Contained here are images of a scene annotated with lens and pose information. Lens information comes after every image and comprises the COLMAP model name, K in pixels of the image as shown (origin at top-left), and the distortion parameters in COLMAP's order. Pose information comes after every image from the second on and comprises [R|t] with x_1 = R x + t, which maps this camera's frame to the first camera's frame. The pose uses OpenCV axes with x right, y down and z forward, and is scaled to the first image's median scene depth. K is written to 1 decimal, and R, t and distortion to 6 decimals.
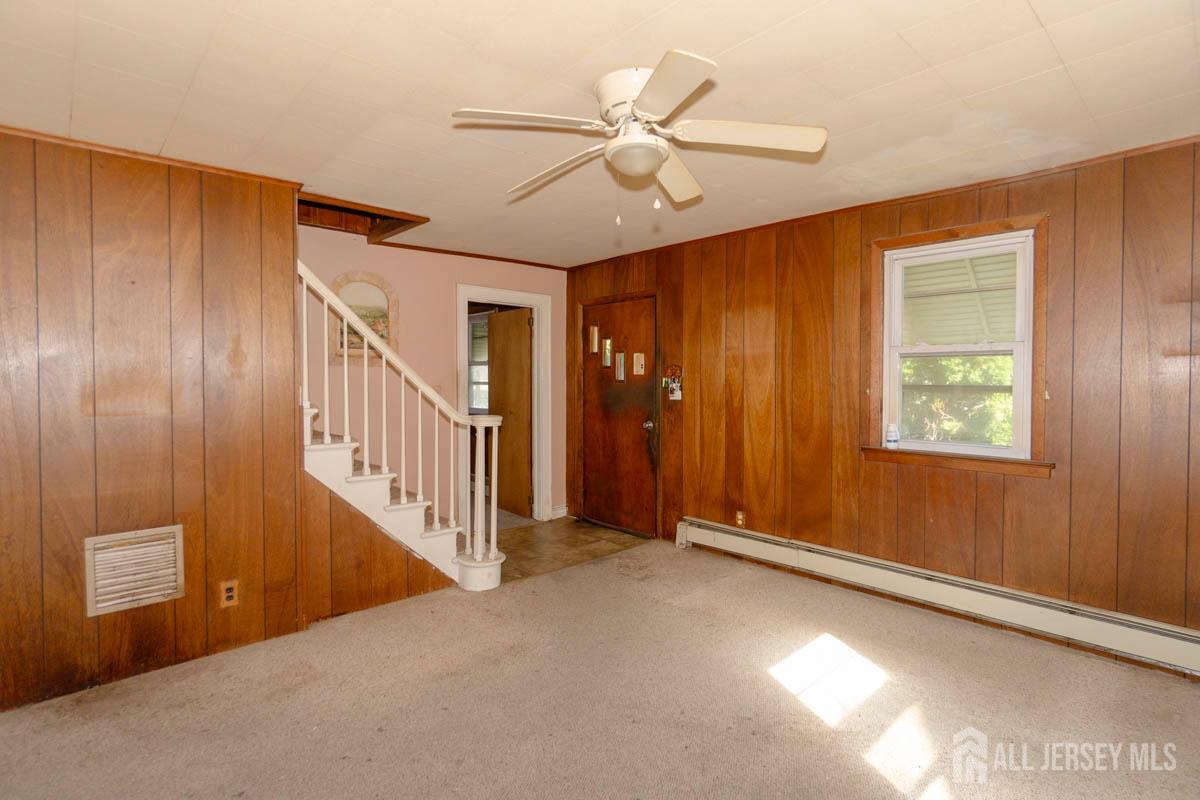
lens RADIAL K [[593.6, 0, 601.9], [0, 593.6, 393.4], [0, 0, 1]] dist [0.000868, 0.001070]
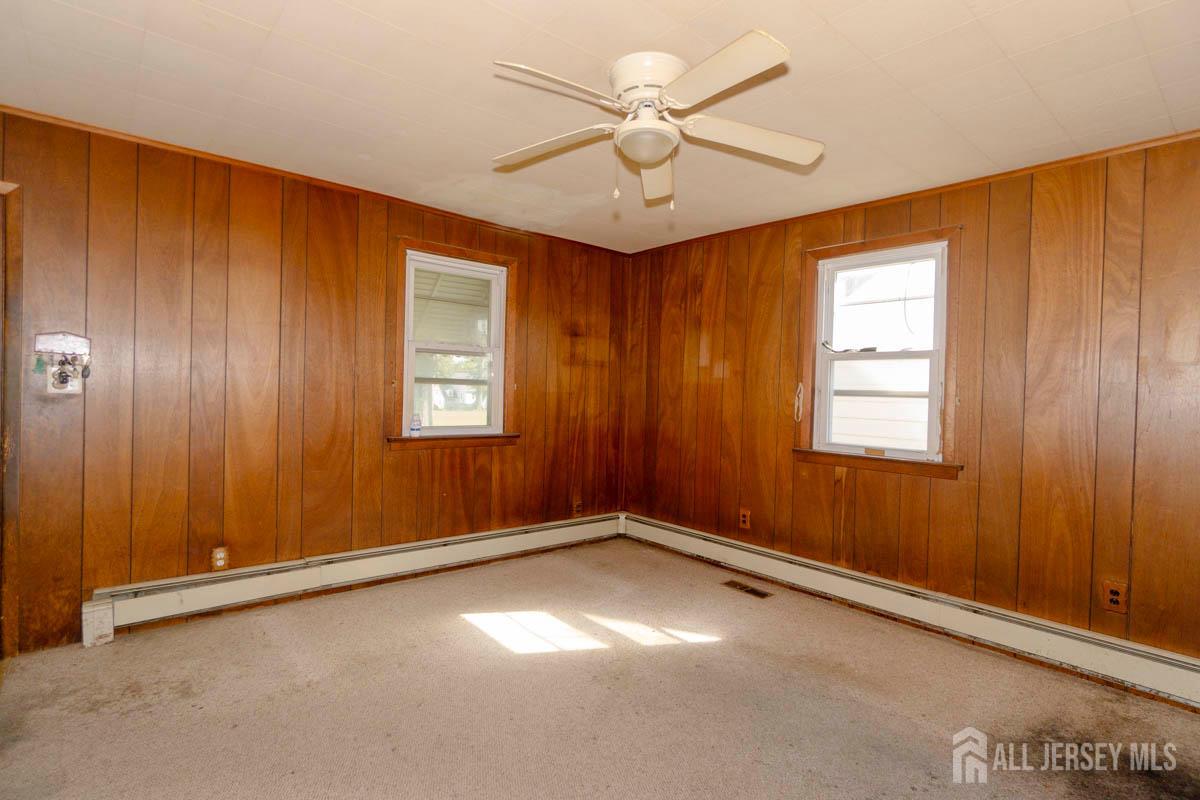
lens RADIAL K [[593.6, 0, 601.9], [0, 593.6, 393.4], [0, 0, 1]] dist [0.000868, 0.001070]
pose [[0.037084, -0.010987, 0.999252, -0.593142], [-0.006348, 0.999917, 0.011230, 0.001112], [-0.999292, -0.006760, 0.037011, 0.651778]]
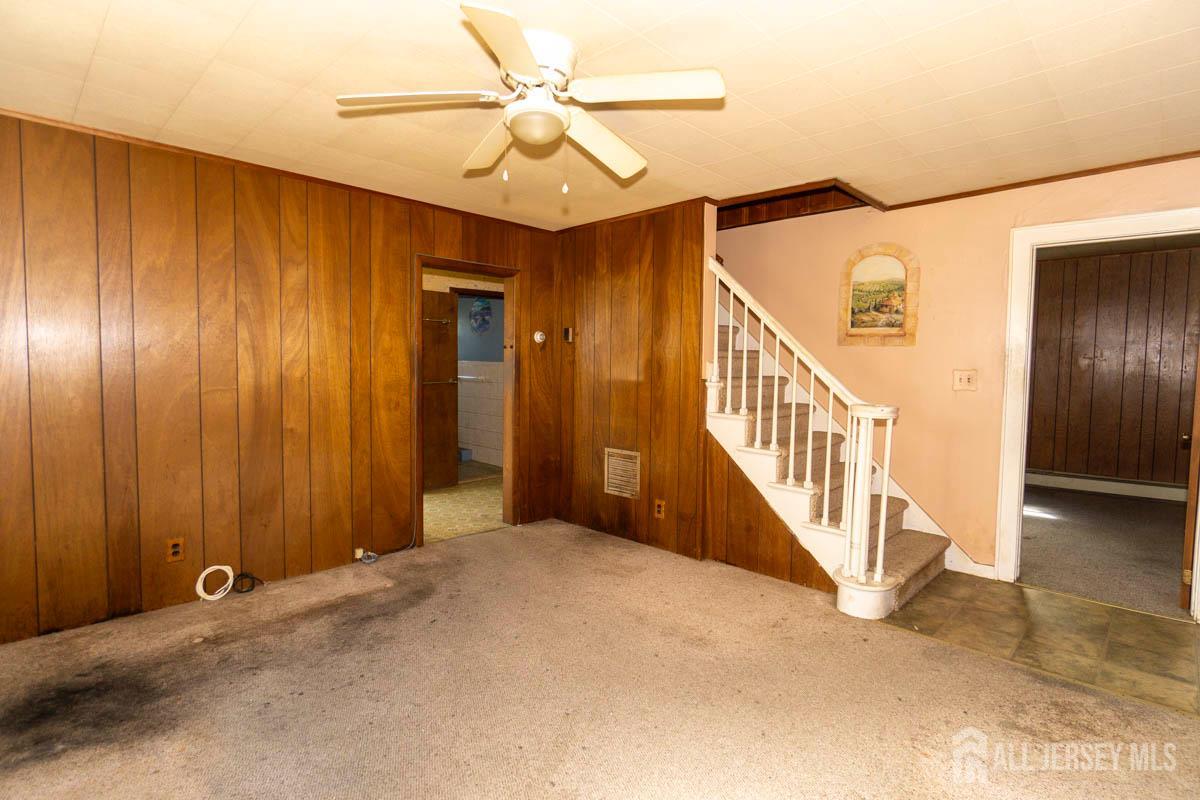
lens RADIAL K [[603.8, 0, 600.9], [0, 603.8, 389.3], [0, 0, 1]] dist [0.001291, 0.000740]
pose [[0.051041, 0.055058, -0.997178, 0.681619], [-0.033631, 0.998008, 0.053382, -0.017444], [0.998130, 0.030811, 0.052791, 0.670895]]
